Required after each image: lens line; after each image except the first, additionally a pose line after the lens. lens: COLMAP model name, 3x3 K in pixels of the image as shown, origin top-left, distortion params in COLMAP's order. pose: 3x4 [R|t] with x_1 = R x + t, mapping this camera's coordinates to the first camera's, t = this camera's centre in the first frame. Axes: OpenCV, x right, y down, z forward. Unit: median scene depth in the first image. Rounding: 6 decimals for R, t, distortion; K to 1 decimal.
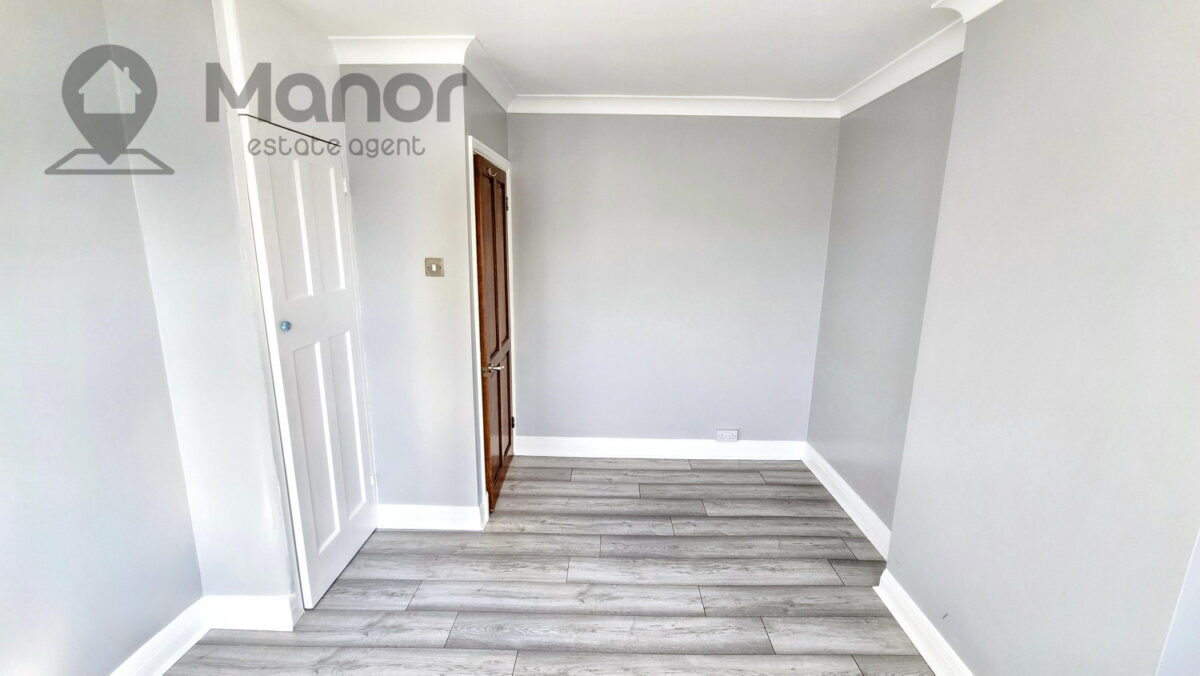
lens RADIAL K [[482.1, 0, 603.1], [0, 482.1, 344.0], [0, 0, 1]] dist [0.001067, -0.000024]
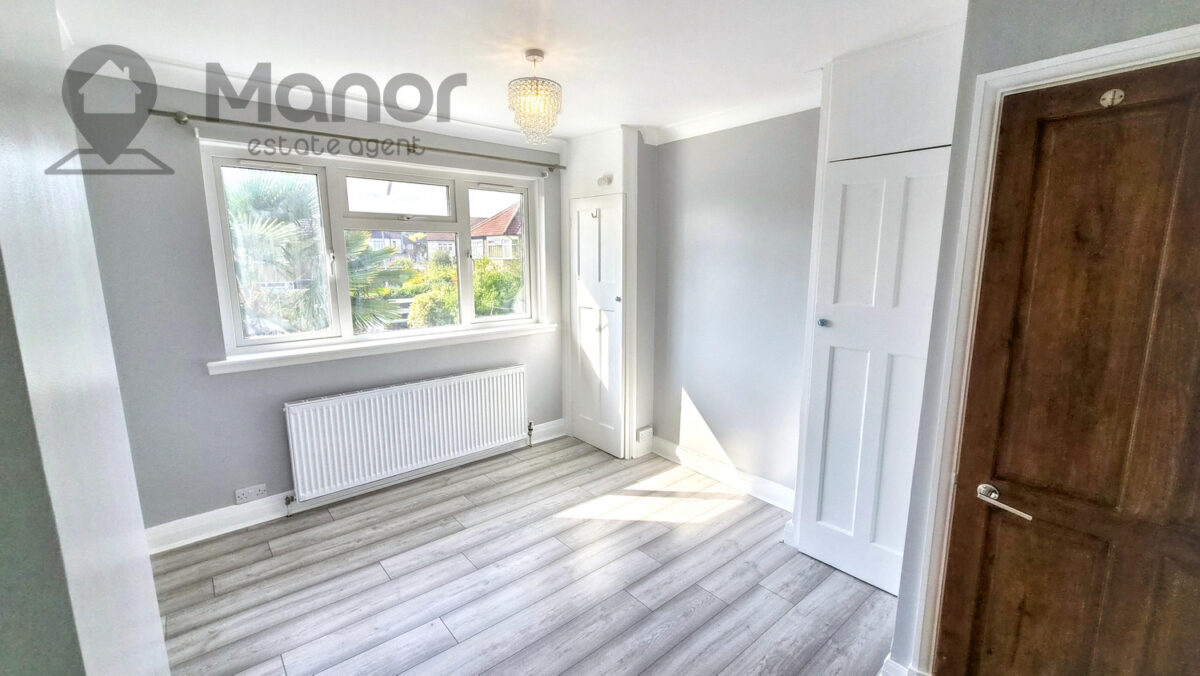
lens RADIAL K [[482.1, 0, 599.3], [0, 482.1, 337.6], [0, 0, 1]] dist [0.001067, -0.000024]
pose [[-0.756764, 0.098684, -0.646196, 0.528367], [-0.132674, 0.944777, 0.299656, -0.271198], [0.640083, 0.312502, -0.701881, 1.345034]]
